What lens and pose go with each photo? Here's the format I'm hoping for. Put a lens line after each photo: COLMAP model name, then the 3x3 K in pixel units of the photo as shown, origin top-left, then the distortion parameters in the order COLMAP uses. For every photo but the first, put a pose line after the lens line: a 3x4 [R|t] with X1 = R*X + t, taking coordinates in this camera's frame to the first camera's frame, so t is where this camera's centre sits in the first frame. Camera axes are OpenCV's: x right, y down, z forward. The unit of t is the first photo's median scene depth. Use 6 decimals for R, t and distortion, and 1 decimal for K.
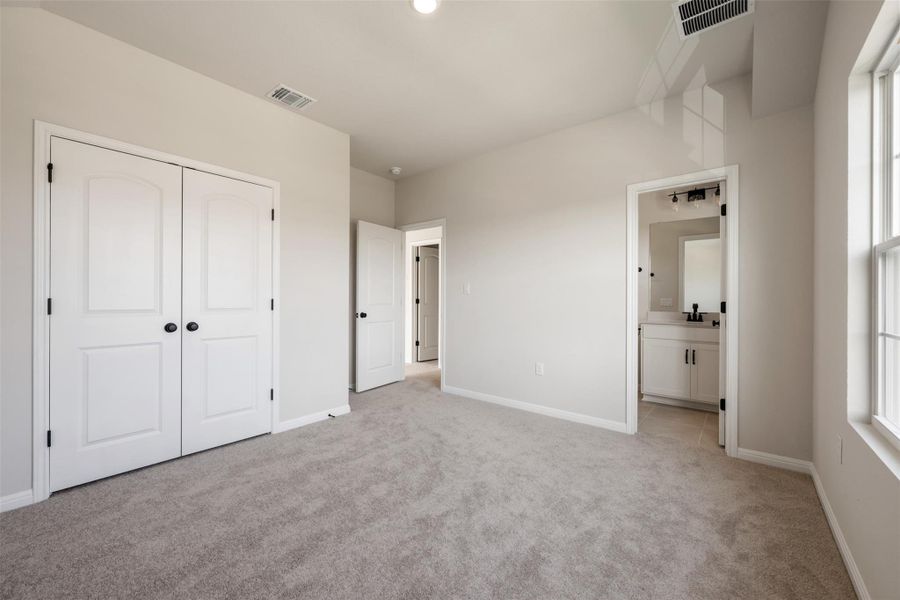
lens RADIAL K [[357.0, 0, 449.3], [0, 357.0, 299.0], [0, 0, 1]] dist [-0.001640, 0.000651]
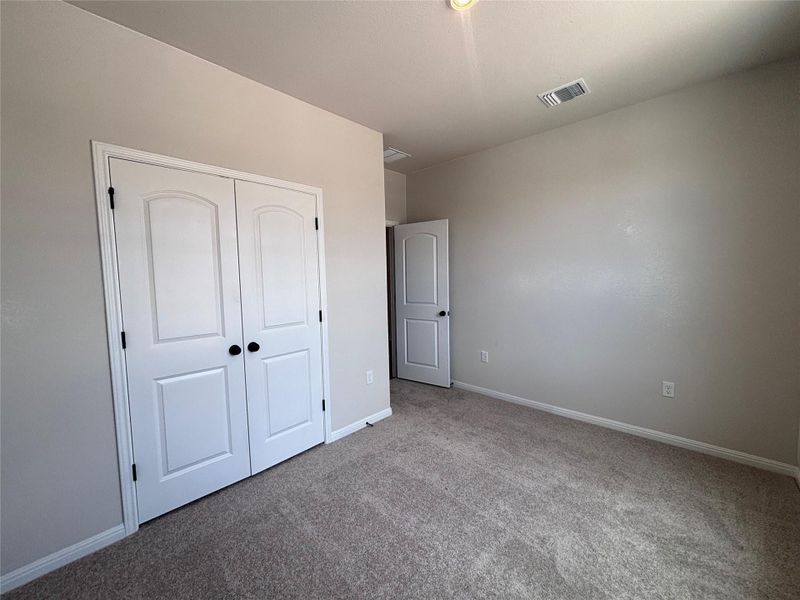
lens RADIAL K [[325.8, 0, 401.8], [0, 325.8, 300.7], [0, 0, 1]] dist [-0.000049, 0.001172]
pose [[0.995749, -0.022686, -0.089270, -0.216047], [0.028561, 0.997471, 0.065087, -0.087558], [0.087568, -0.067360, 0.993879, 0.147297]]
